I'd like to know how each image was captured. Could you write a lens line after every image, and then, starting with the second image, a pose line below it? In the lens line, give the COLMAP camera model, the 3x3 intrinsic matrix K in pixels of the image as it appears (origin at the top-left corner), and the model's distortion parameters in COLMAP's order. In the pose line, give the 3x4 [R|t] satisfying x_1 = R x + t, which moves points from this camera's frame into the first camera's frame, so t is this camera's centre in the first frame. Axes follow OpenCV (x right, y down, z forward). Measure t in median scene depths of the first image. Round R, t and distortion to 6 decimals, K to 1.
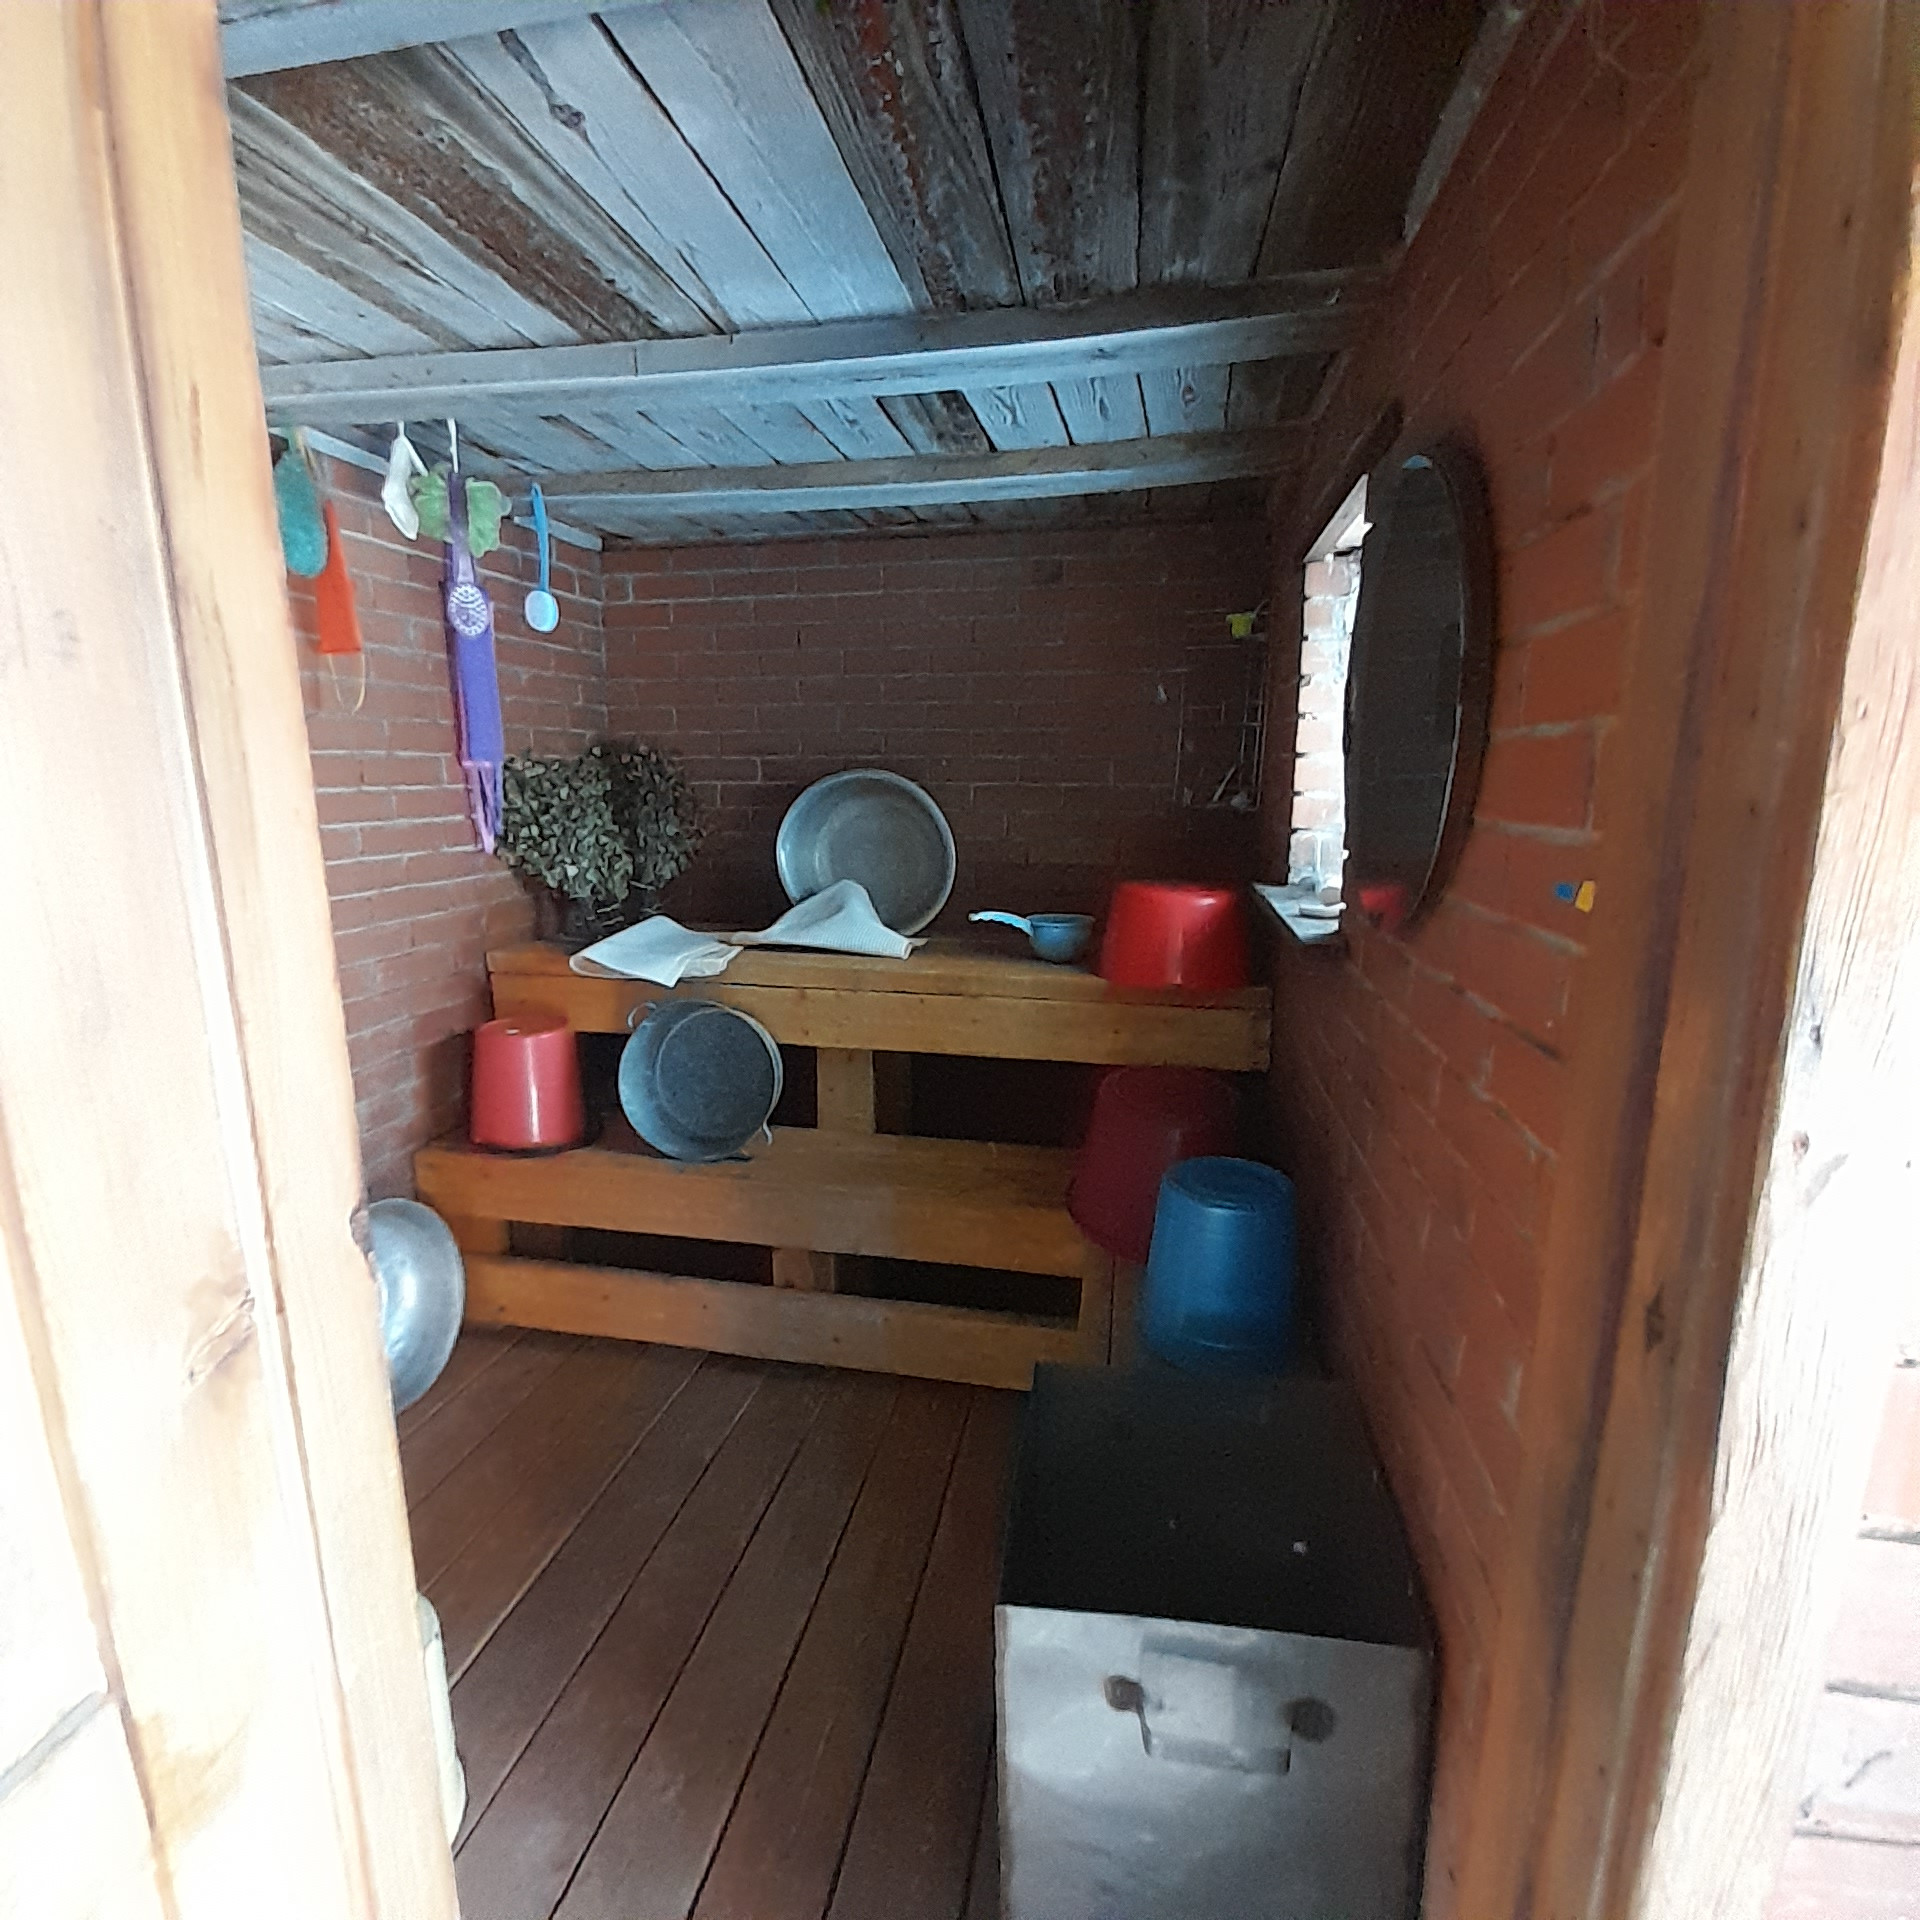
lens RADIAL K [[1010.6, 0, 945.8], [0, 1010.6, 954.2], [0, 0, 1]] dist [0.015295, -0.014928]
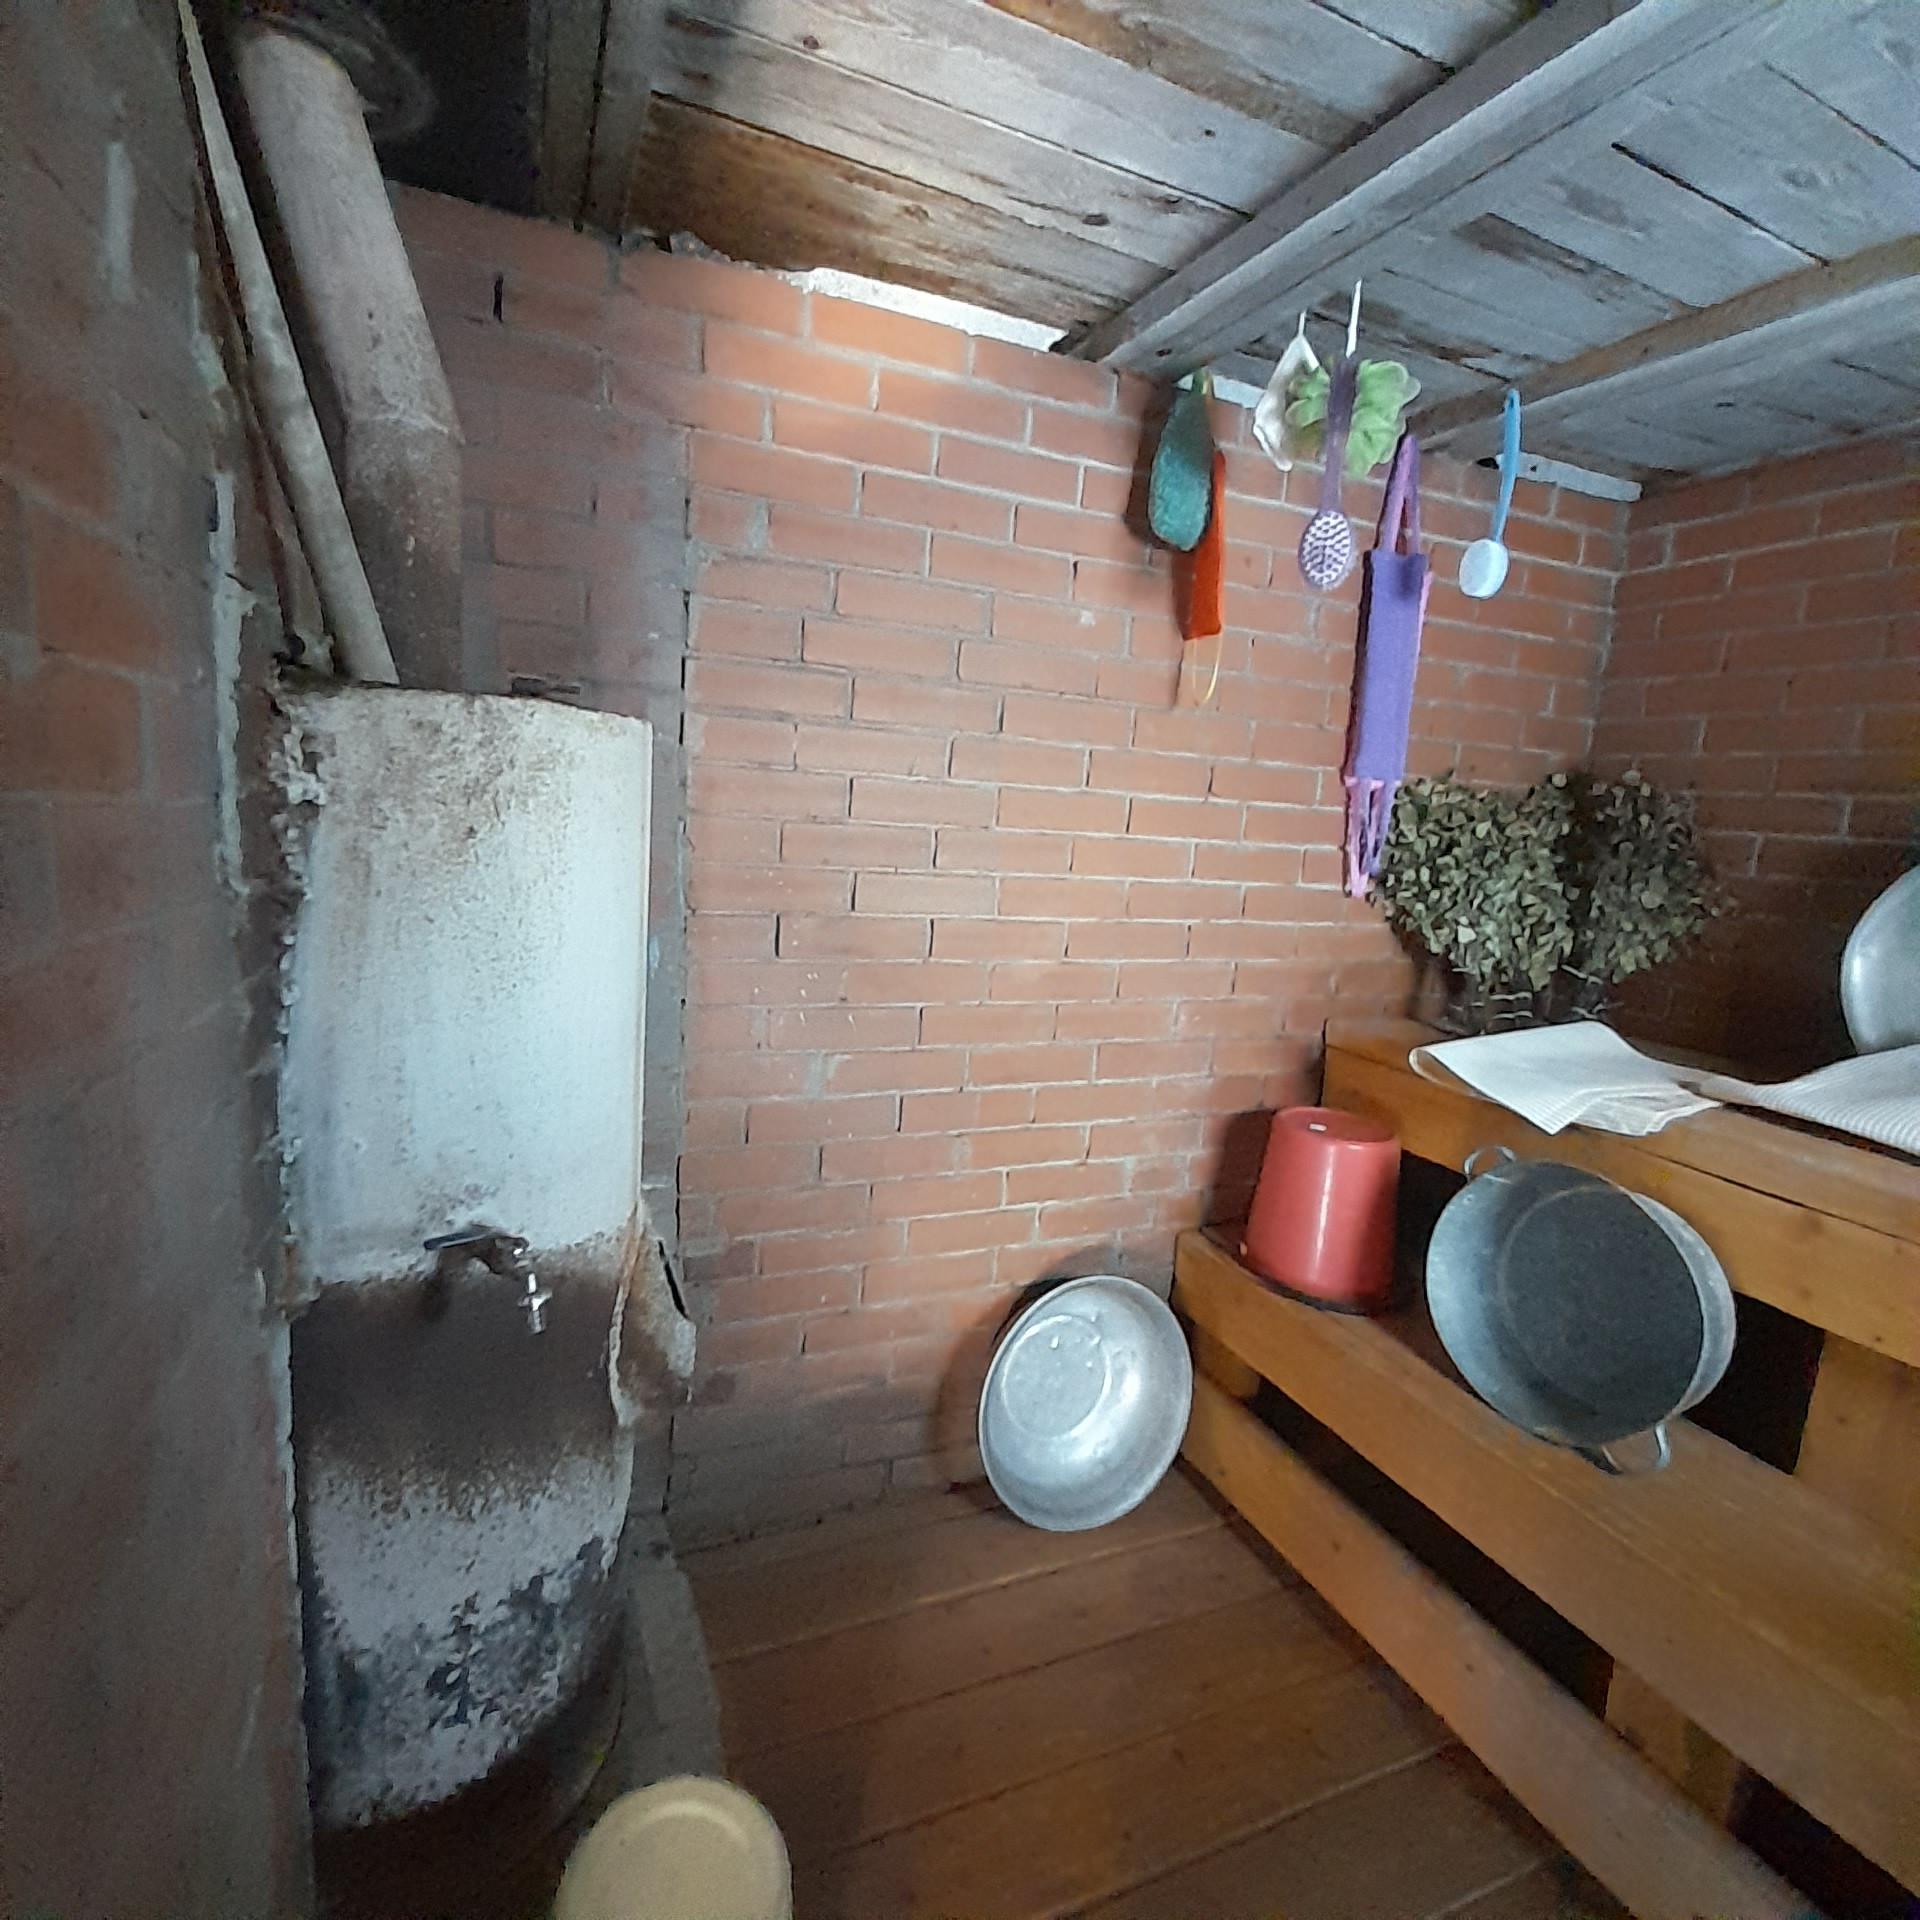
lens RADIAL K [[1010.6, 0, 945.8], [0, 1010.6, 954.2], [0, 0, 1]] dist [0.015295, -0.014928]
pose [[0.573909, 0.156940, -0.803740, 0.000655], [-0.210932, 0.976678, 0.040093, -0.019854], [0.791288, 0.146524, 0.593628, 0.280719]]
